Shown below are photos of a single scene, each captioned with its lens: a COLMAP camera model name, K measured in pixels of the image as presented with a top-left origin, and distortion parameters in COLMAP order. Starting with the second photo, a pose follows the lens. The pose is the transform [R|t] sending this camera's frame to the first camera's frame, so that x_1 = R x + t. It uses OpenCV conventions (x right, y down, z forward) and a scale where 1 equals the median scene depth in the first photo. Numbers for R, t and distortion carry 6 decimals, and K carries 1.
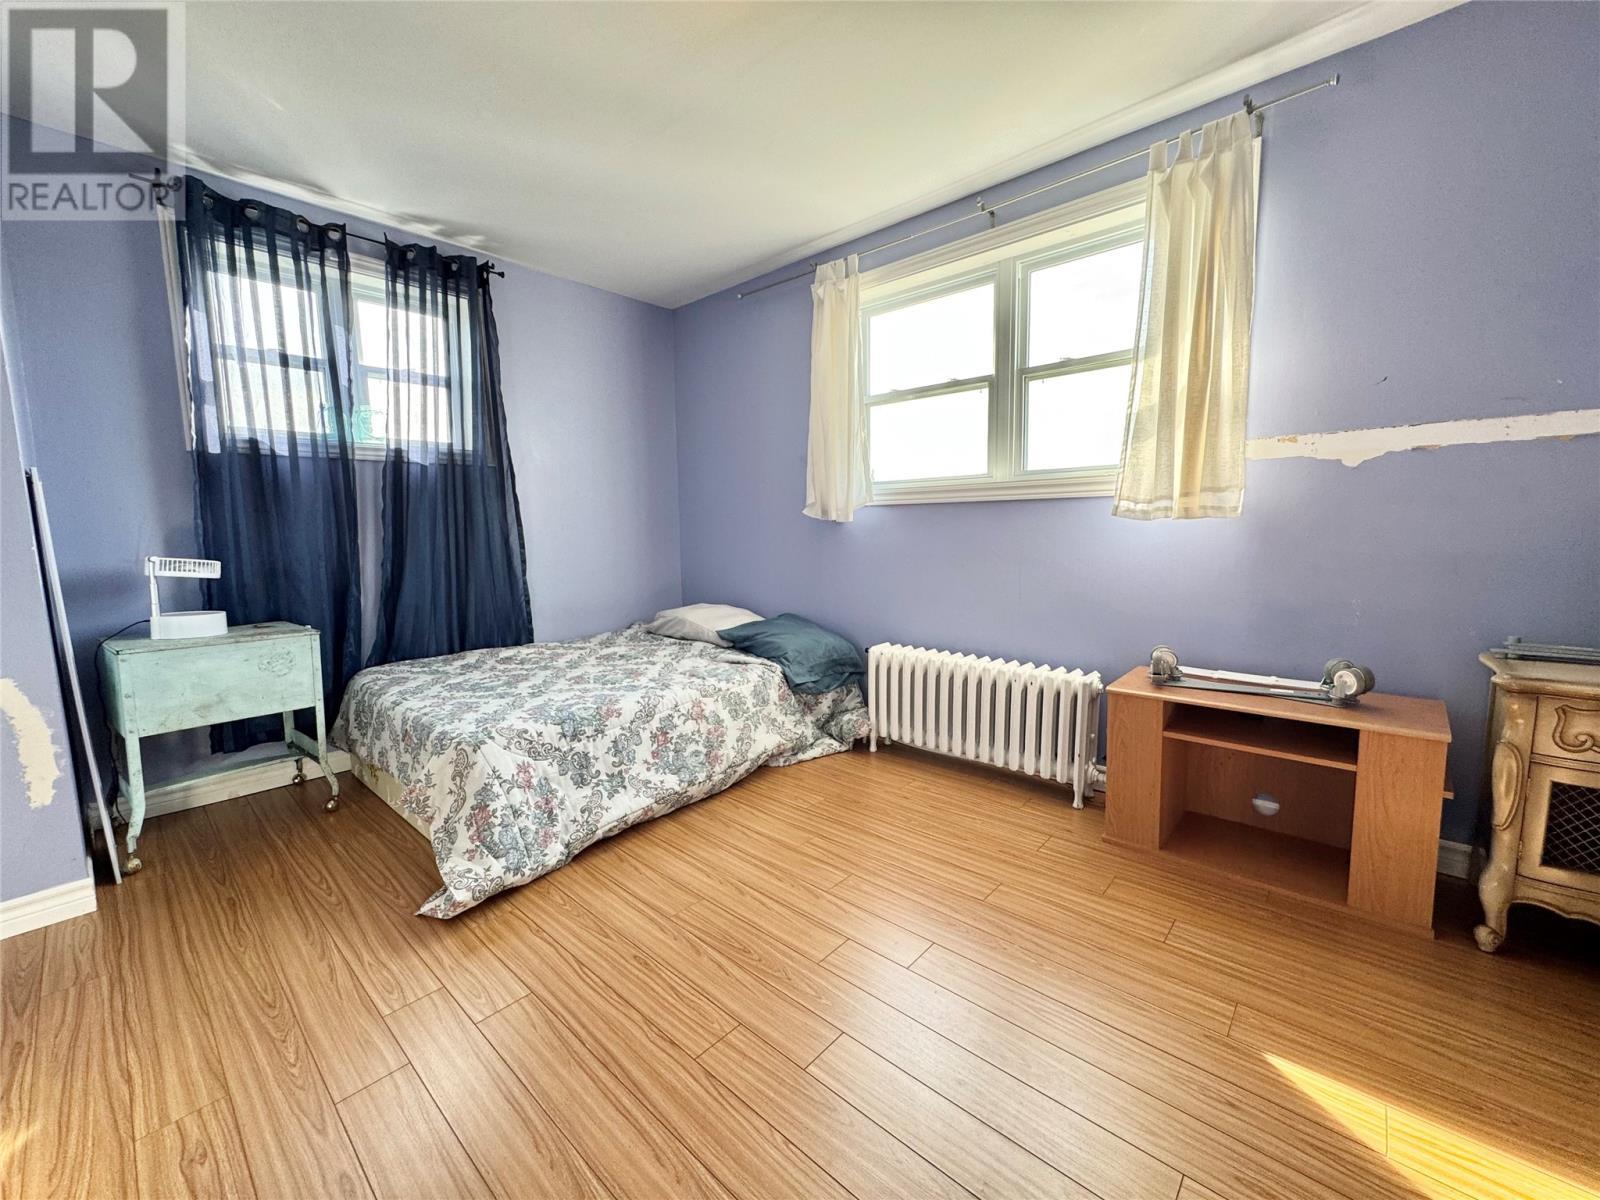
lens RADIAL K [[644.1, 0, 798.0], [0, 644.1, 603.2], [0, 0, 1]] dist [-0.004268, -0.000066]
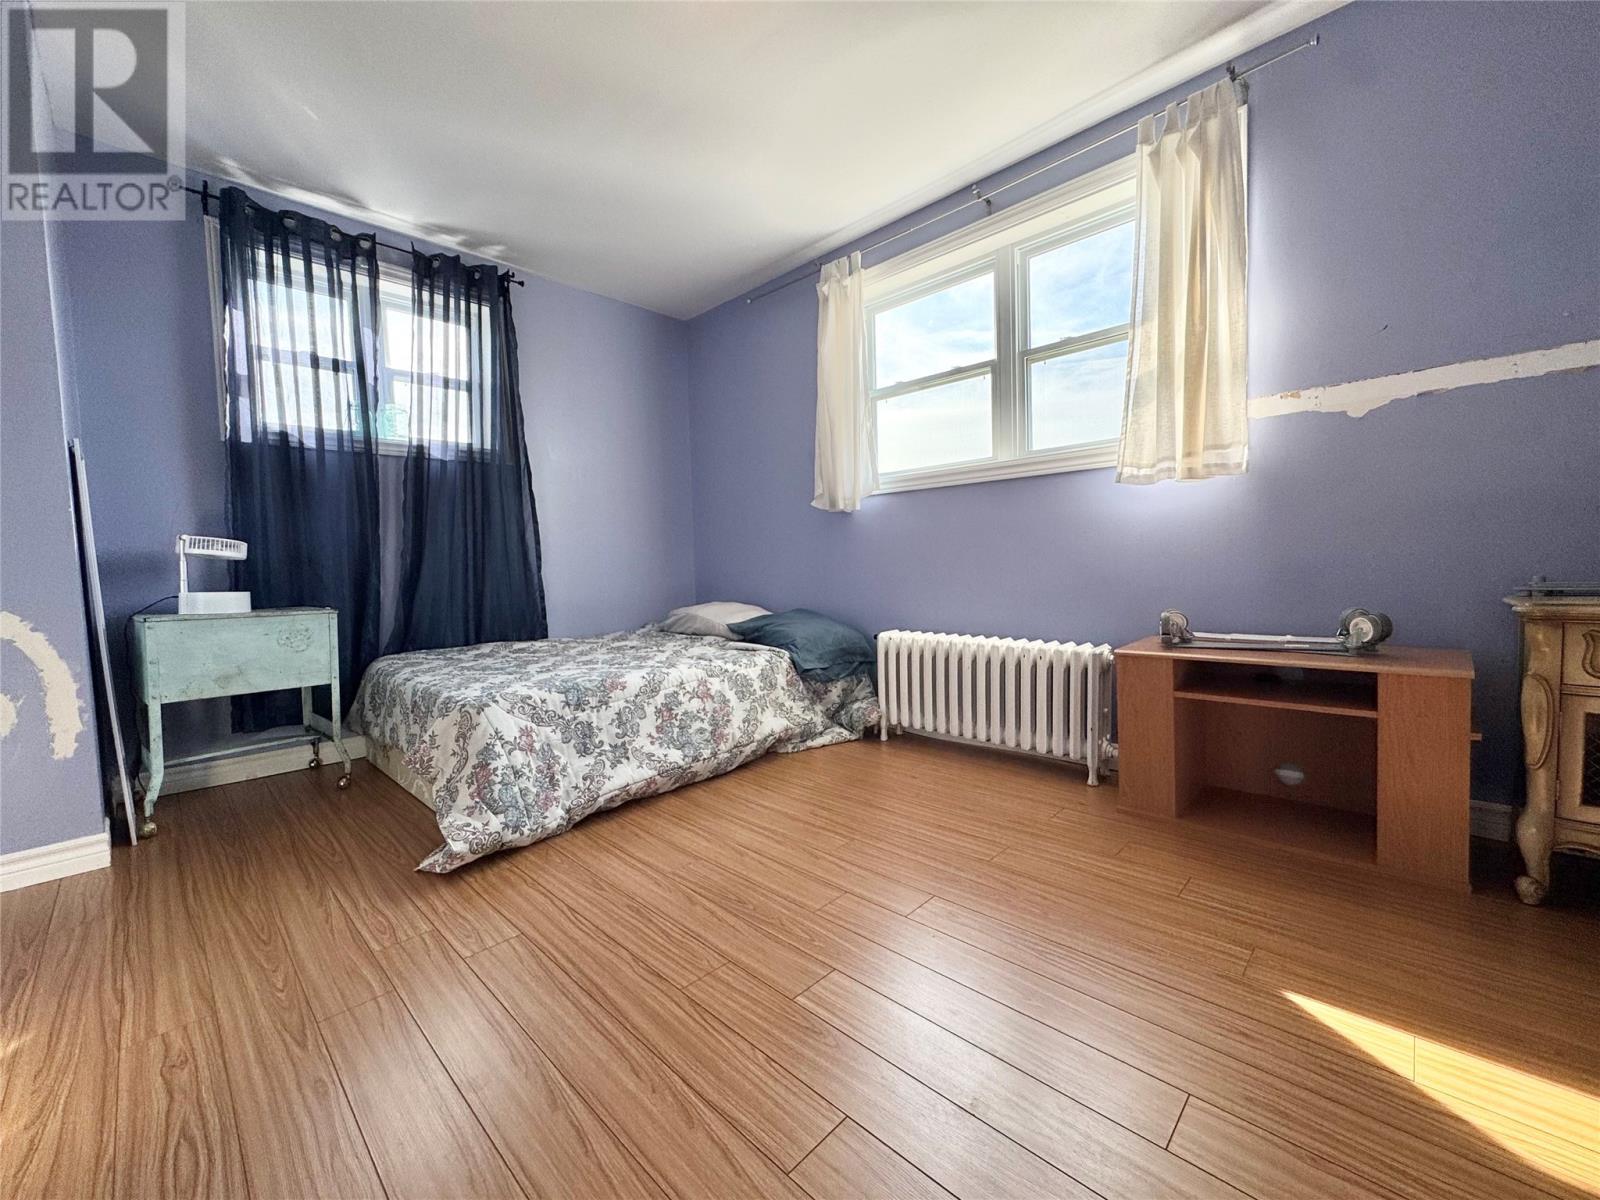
lens RADIAL K [[644.1, 0, 796.4], [0, 644.1, 599.8], [0, 0, 1]] dist [-0.004268, -0.000066]
pose [[0.999149, -0.011492, -0.039624, 0.035840], [0.009136, 0.998207, -0.059149, 0.106899], [0.040233, 0.058737, 0.997462, 0.000681]]
